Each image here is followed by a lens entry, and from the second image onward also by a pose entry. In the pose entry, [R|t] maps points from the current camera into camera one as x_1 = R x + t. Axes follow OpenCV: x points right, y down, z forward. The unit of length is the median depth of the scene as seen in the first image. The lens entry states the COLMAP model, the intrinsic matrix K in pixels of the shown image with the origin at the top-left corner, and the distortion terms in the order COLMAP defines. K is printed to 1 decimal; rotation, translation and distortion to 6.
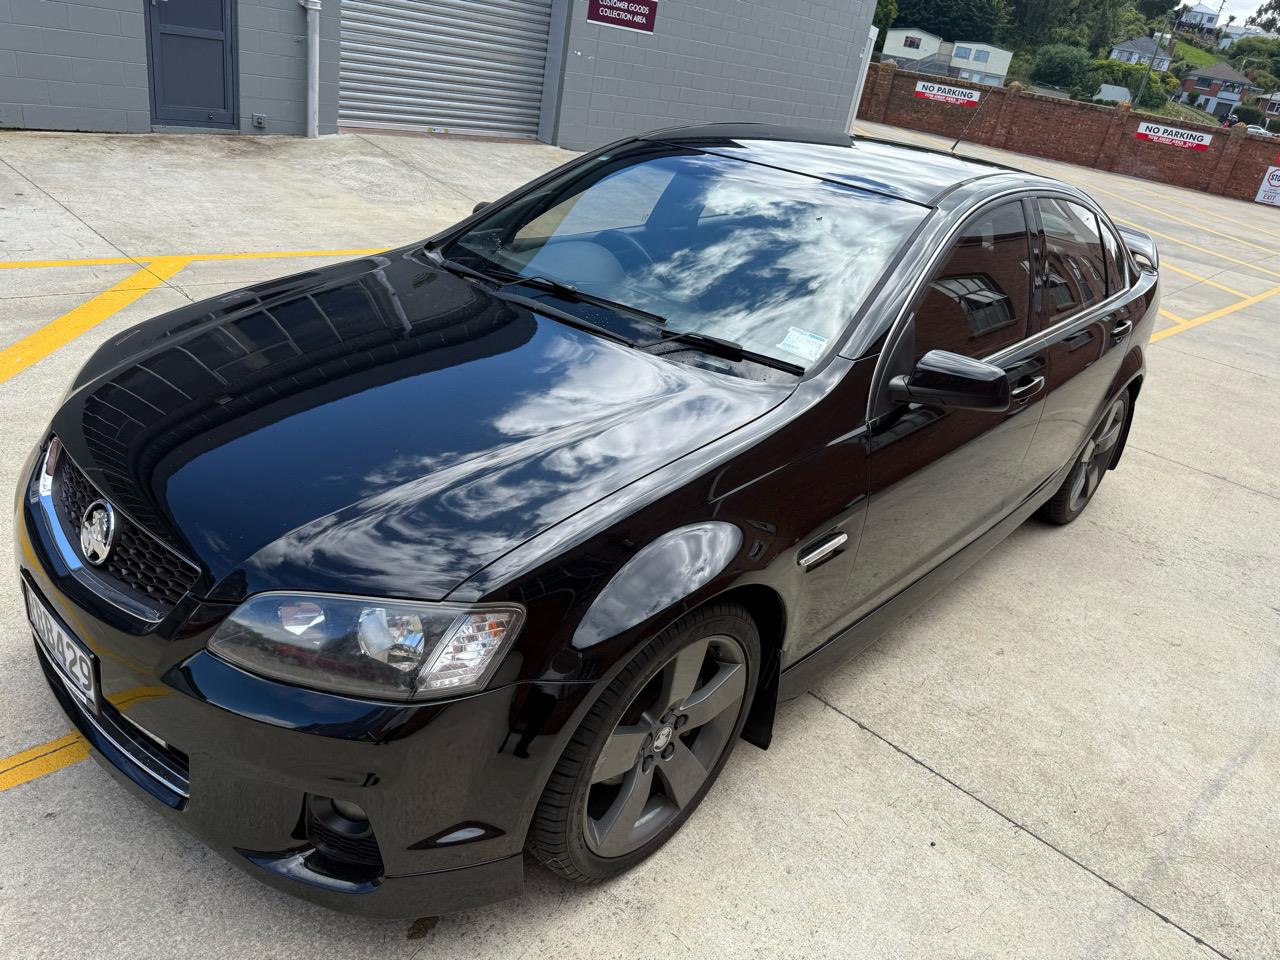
lens RADIAL K [[941.2, 0, 640.0], [0, 941.2, 480.0], [0, 0, 1]] dist [0.009933, -0.013600]
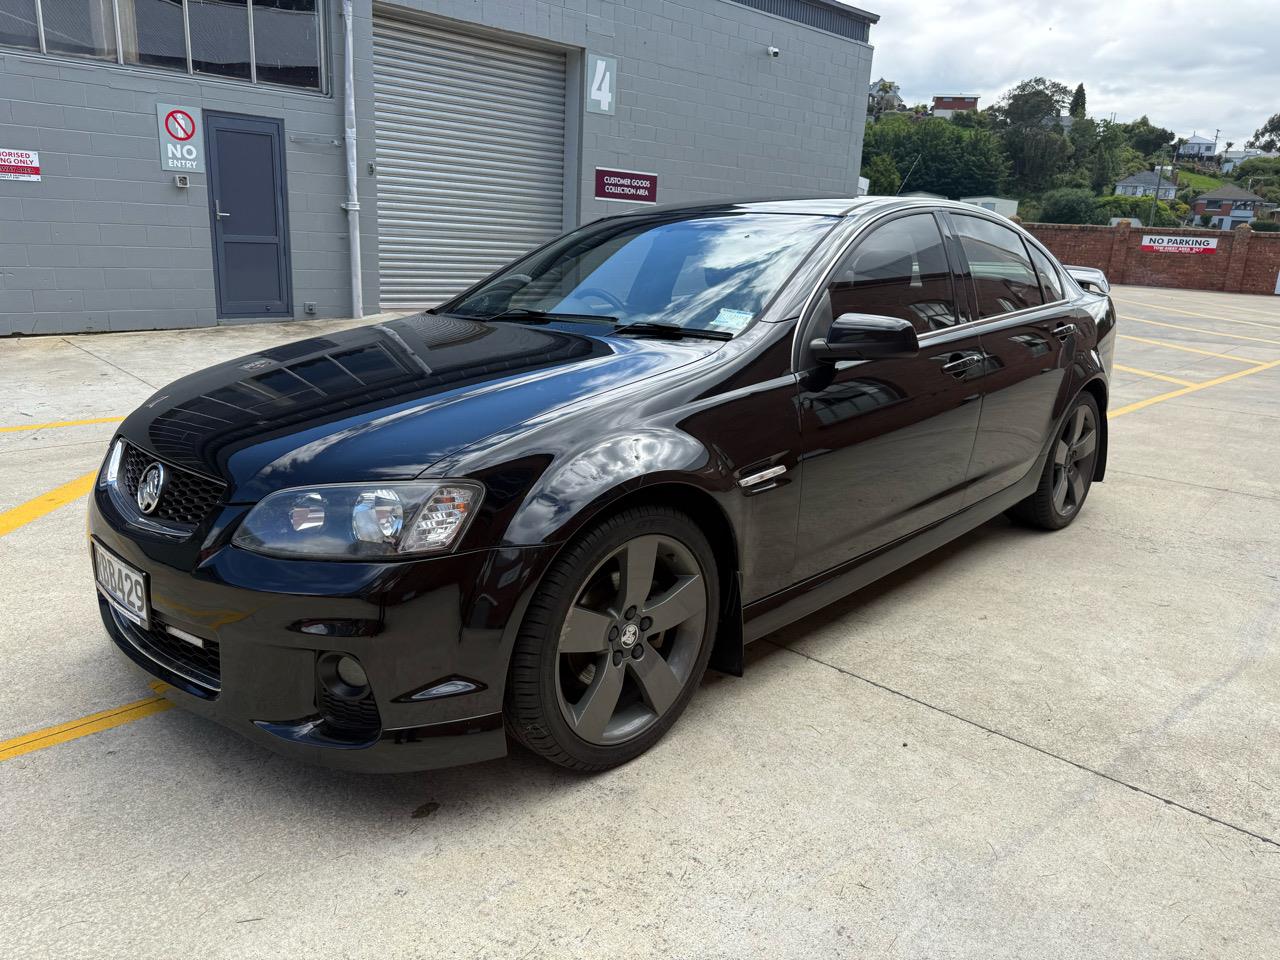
lens RADIAL K [[940.8, 0, 625.6], [0, 940.8, 475.6], [0, 0, 1]] dist [0.027253, -0.035744]
pose [[0.991995, -0.105747, -0.069012, 0.058795], [0.090346, 0.976198, -0.197170, 0.153994], [0.088219, 0.189356, 0.977937, -0.072615]]
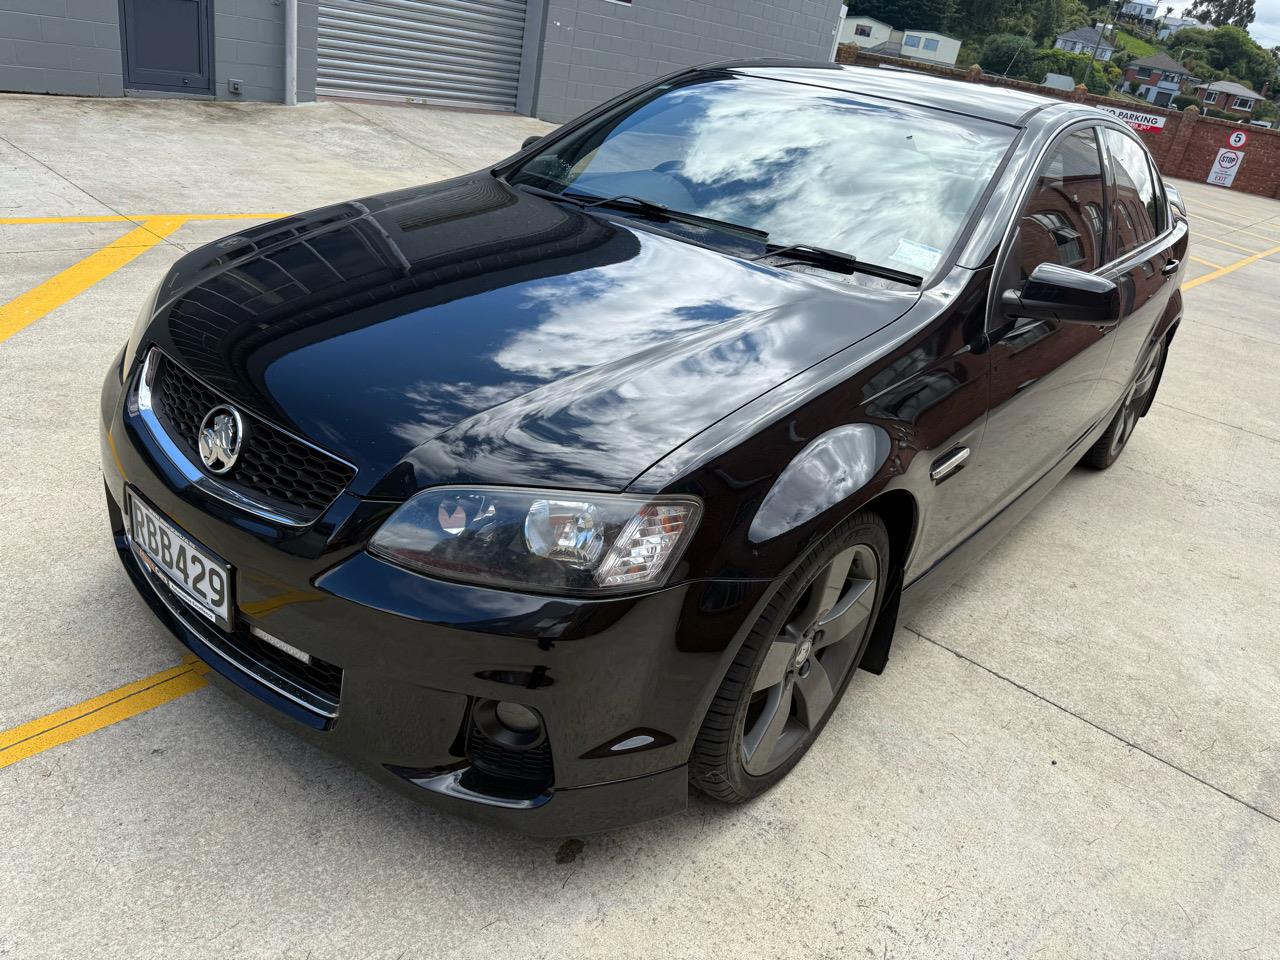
lens RADIAL K [[941.2, 0, 640.0], [0, 941.2, 480.0], [0, 0, 1]] dist [0.009933, -0.013600]
pose [[0.998640, -0.015824, 0.049681, -0.094303], [0.015381, 0.999839, 0.009280, 0.042384], [-0.049820, -0.008503, 0.998722, 0.022155]]
